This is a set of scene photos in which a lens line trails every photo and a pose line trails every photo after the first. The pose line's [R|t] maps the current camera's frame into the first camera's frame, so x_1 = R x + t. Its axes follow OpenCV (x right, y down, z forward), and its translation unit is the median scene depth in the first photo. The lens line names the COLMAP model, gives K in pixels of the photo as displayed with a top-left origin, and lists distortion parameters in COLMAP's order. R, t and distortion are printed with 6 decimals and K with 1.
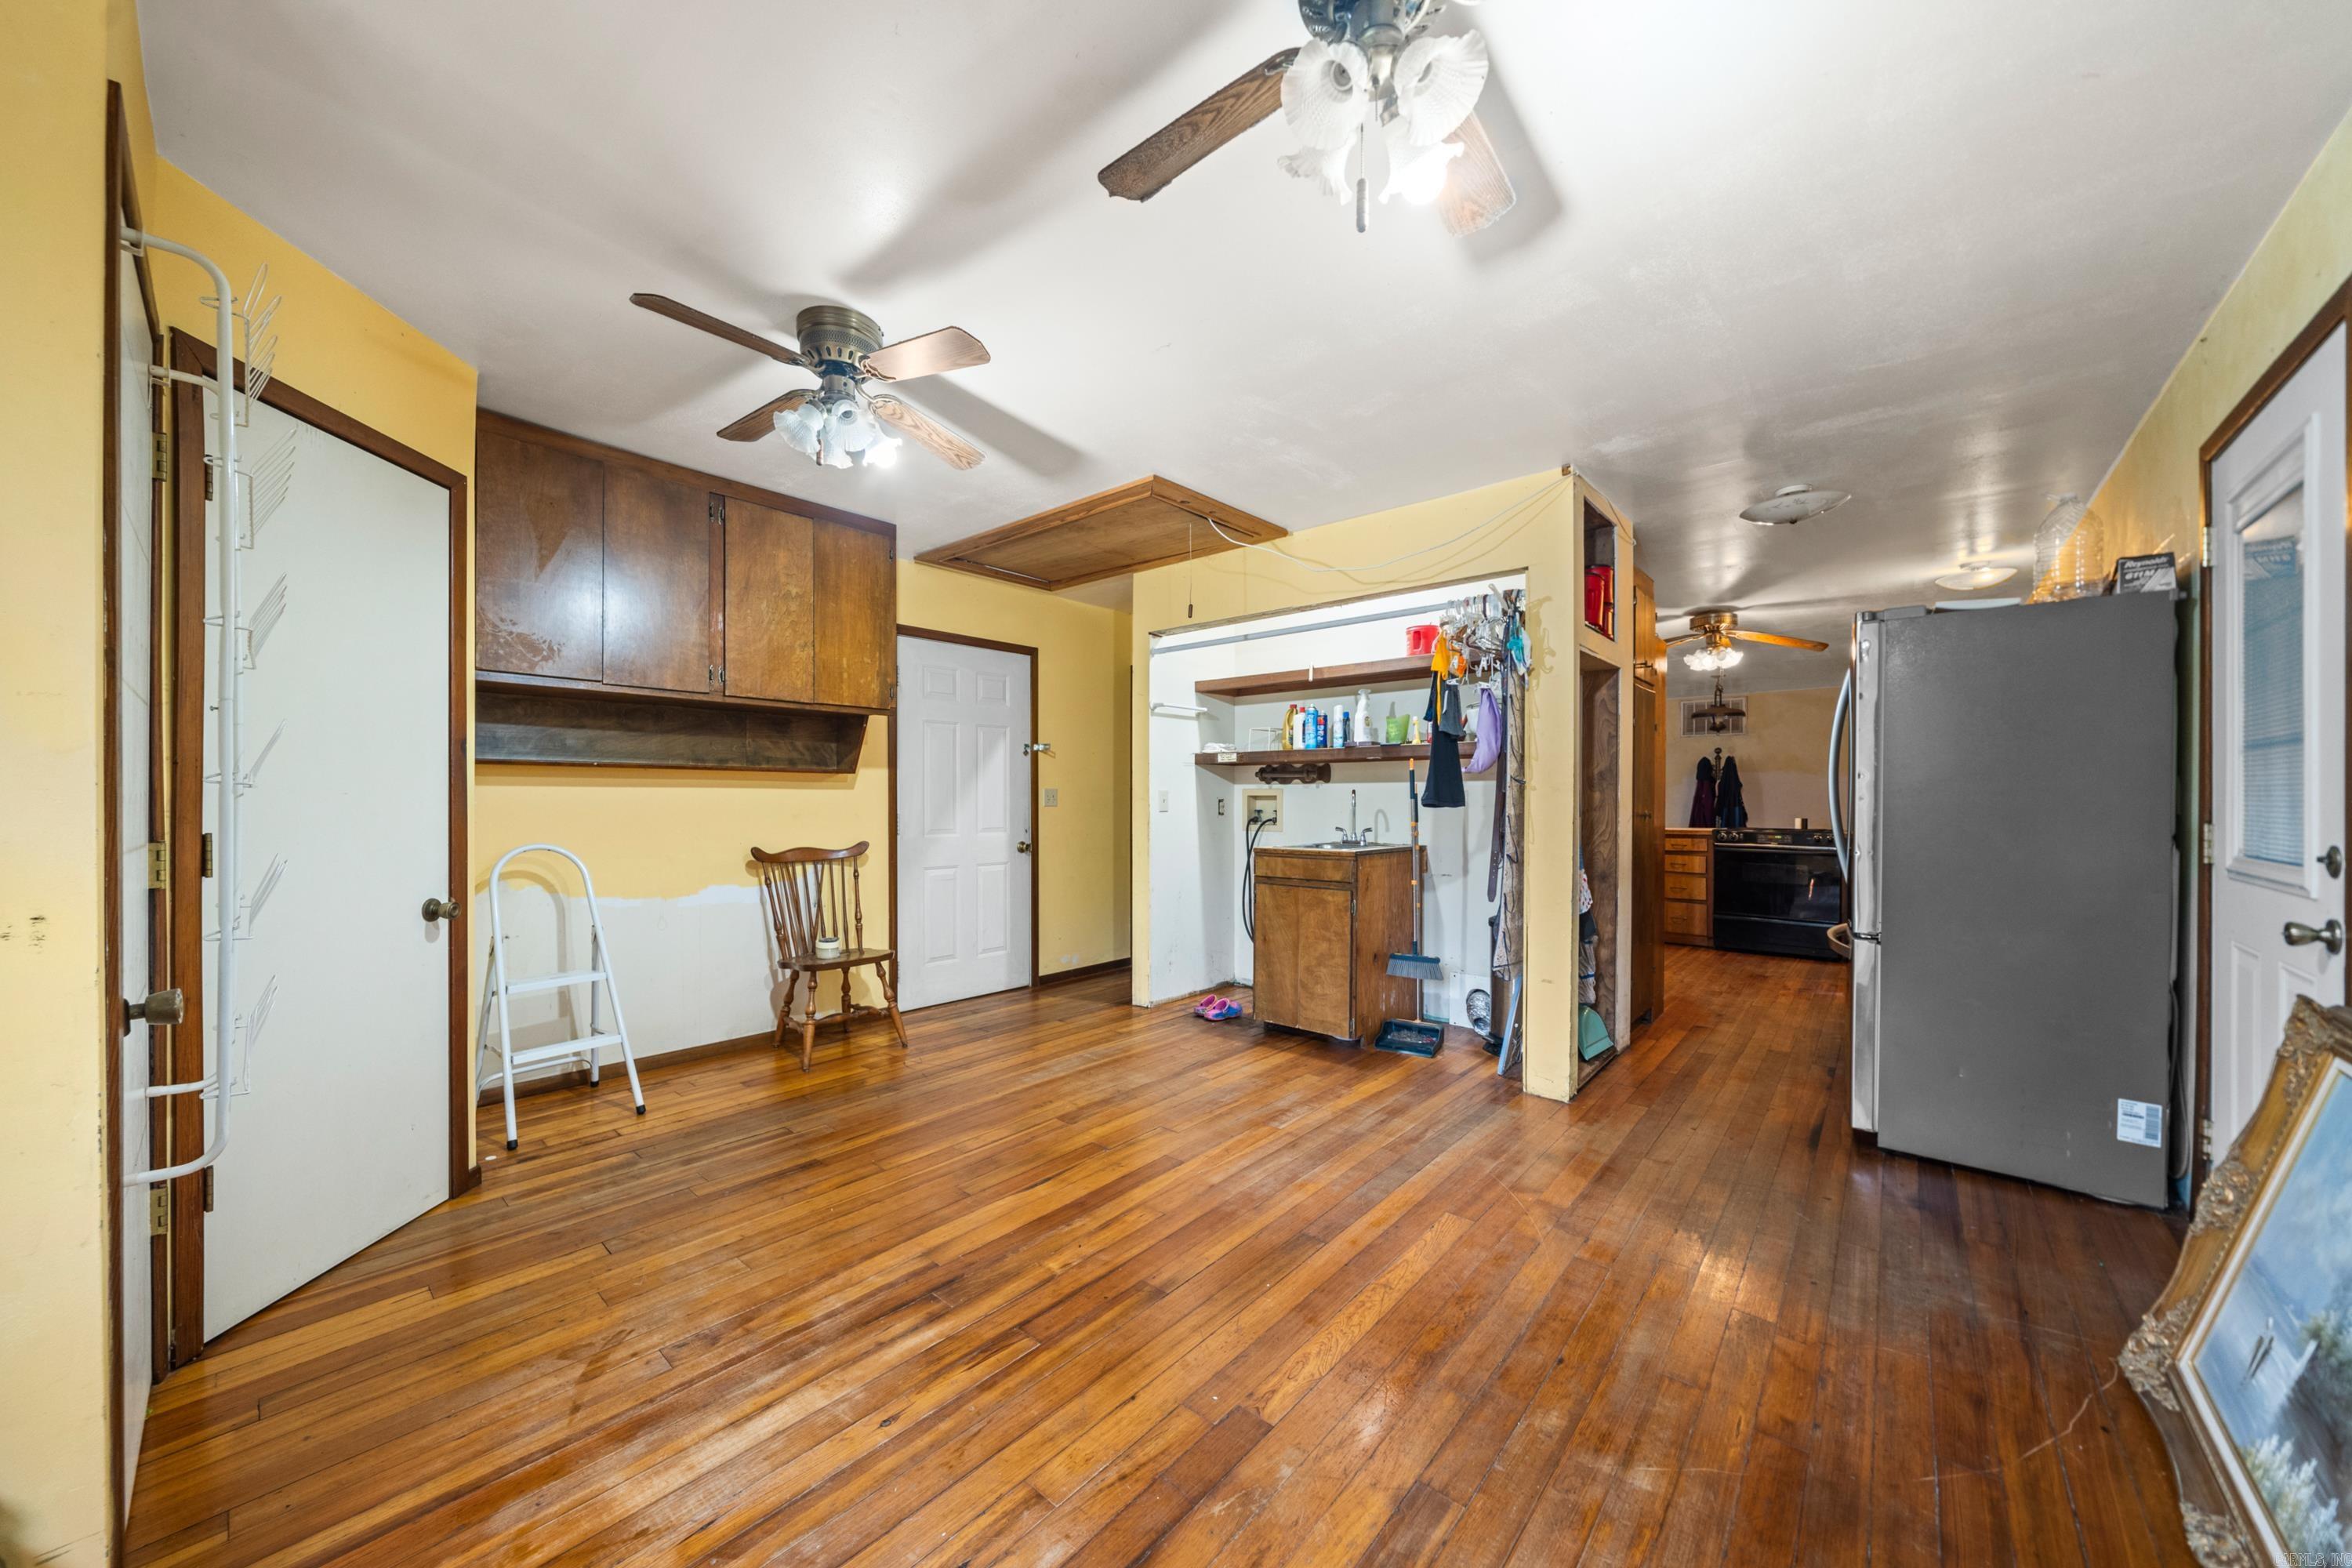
lens RADIAL K [[806.1, 0, 1163.7], [0, 806.1, 801.2], [0, 0, 1]] dist [-0.009863, 0.000008]
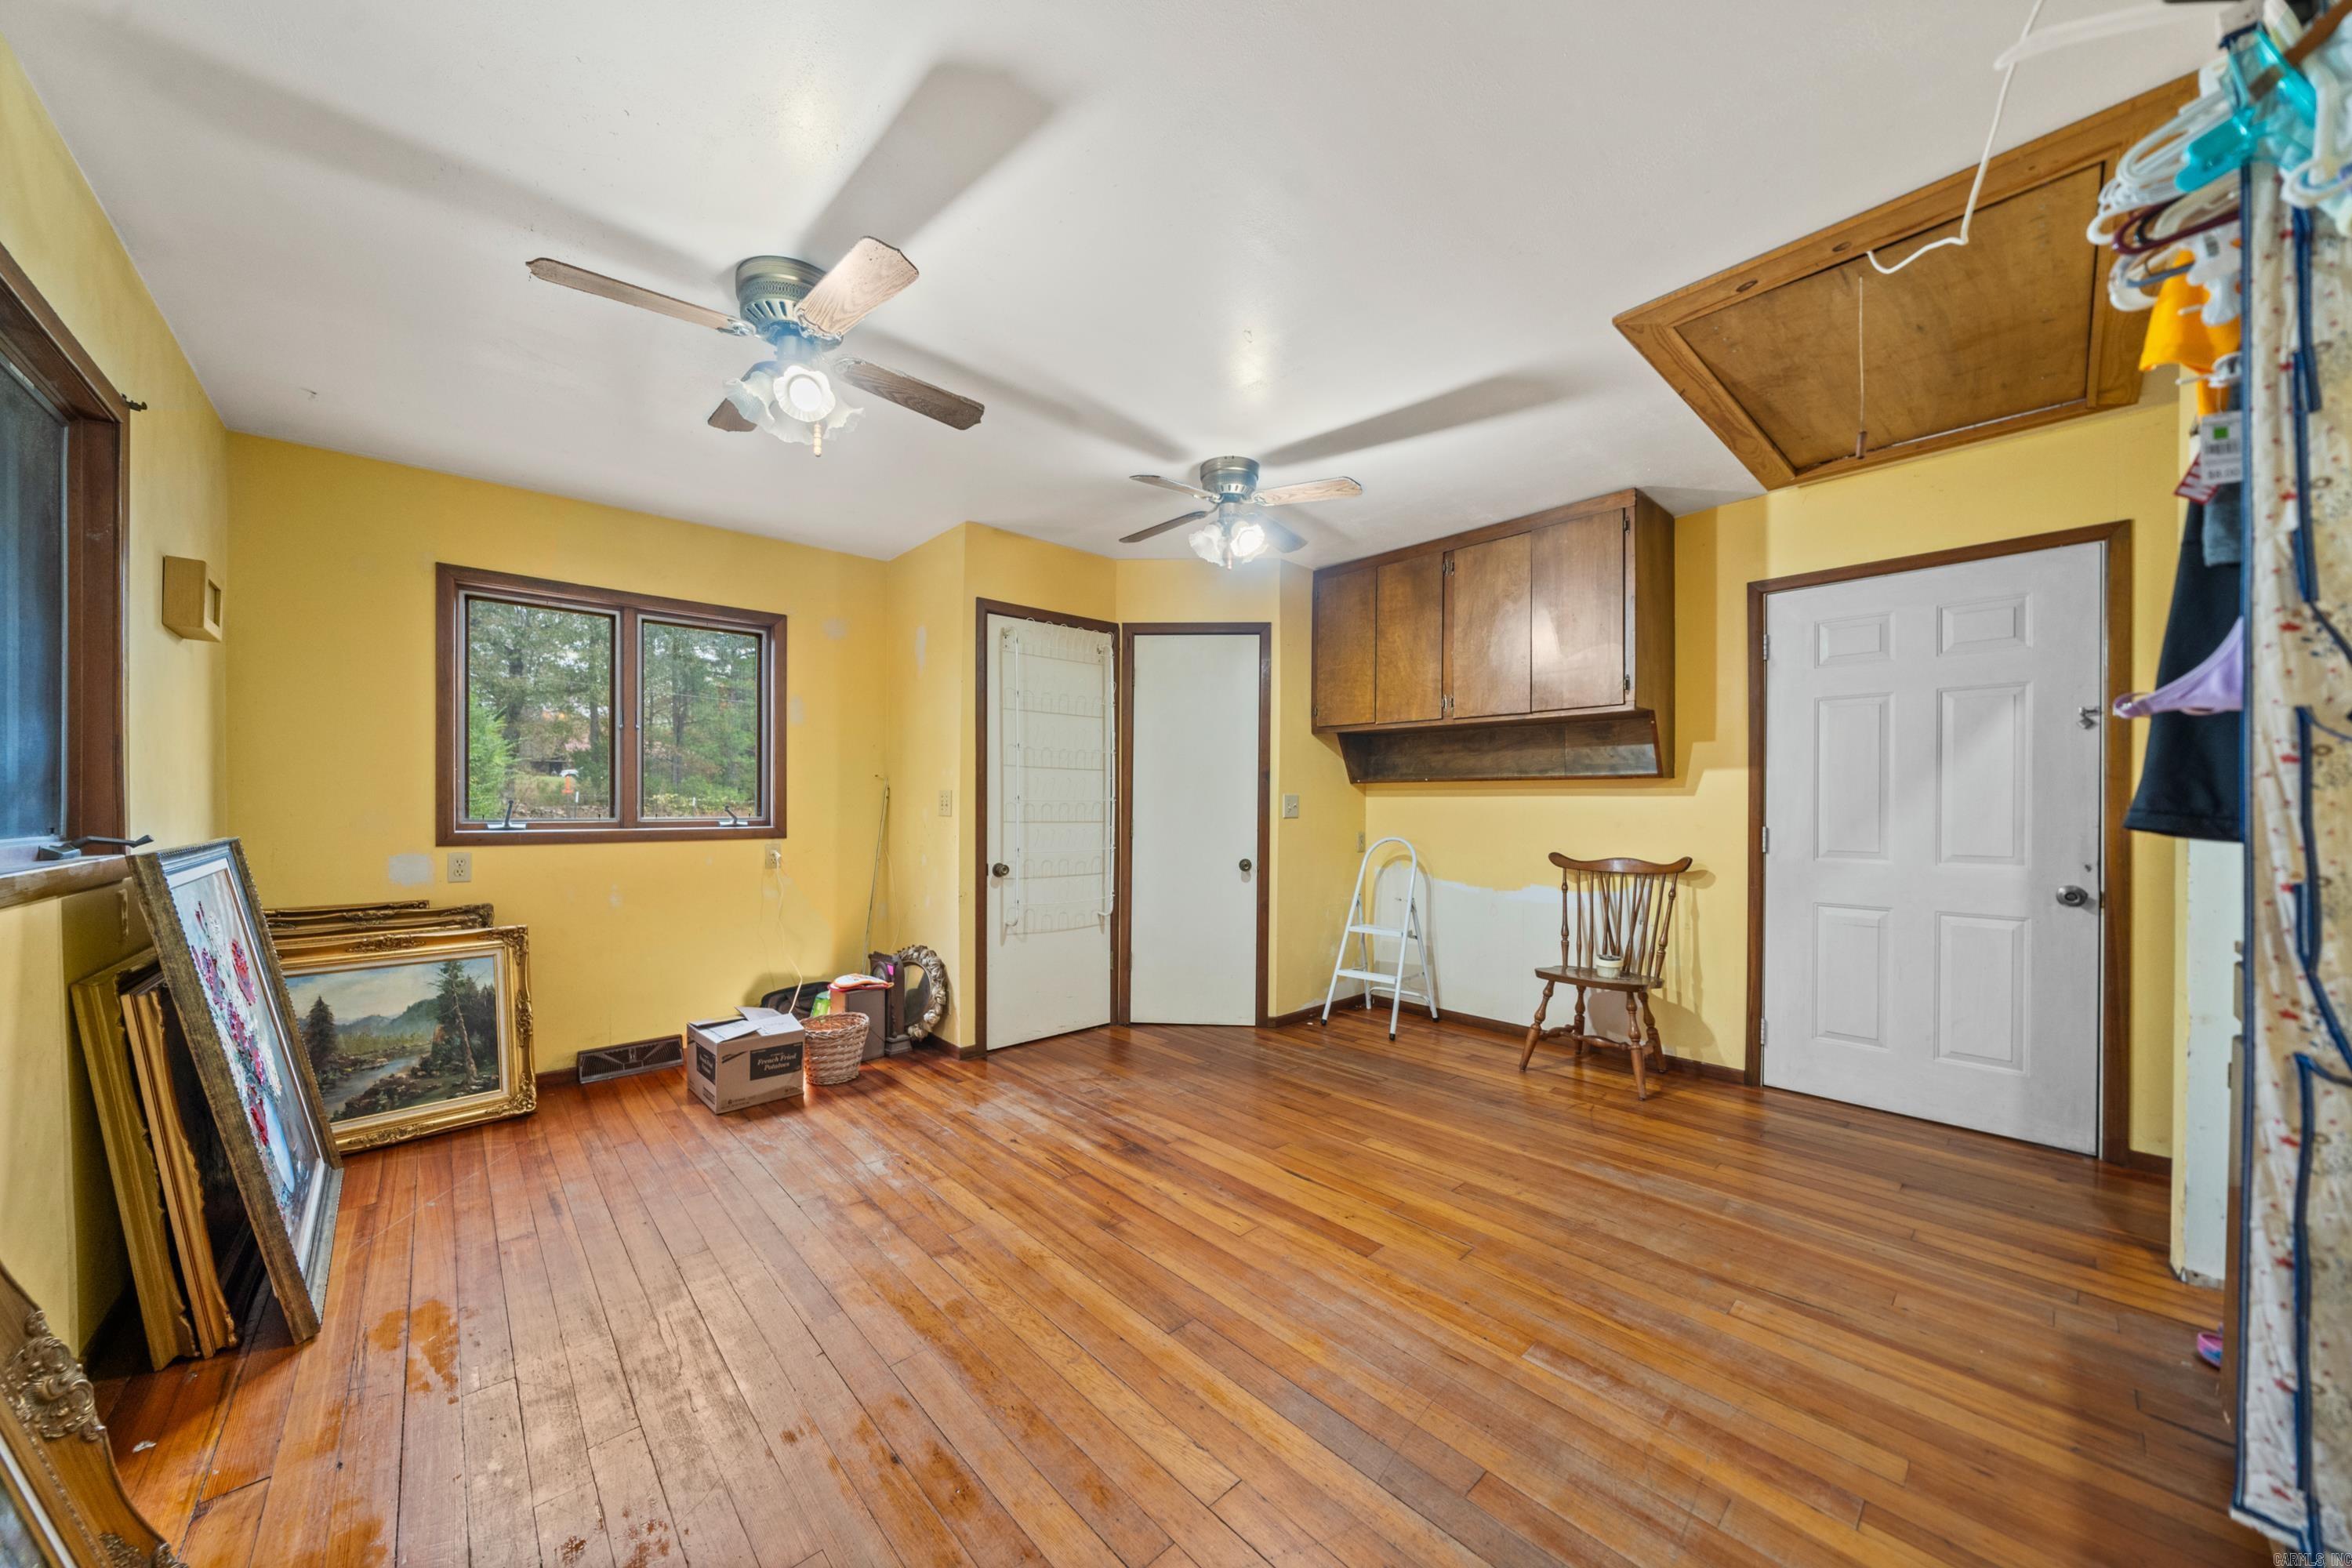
lens RADIAL K [[806.1, 0, 1163.7], [0, 806.1, 801.2], [0, 0, 1]] dist [-0.009863, 0.000008]
pose [[-0.097357, -0.003500, -0.995243, 0.646909], [-0.006529, 0.999975, -0.002878, -0.003239], [0.995228, 0.006218, -0.097377, 0.665953]]
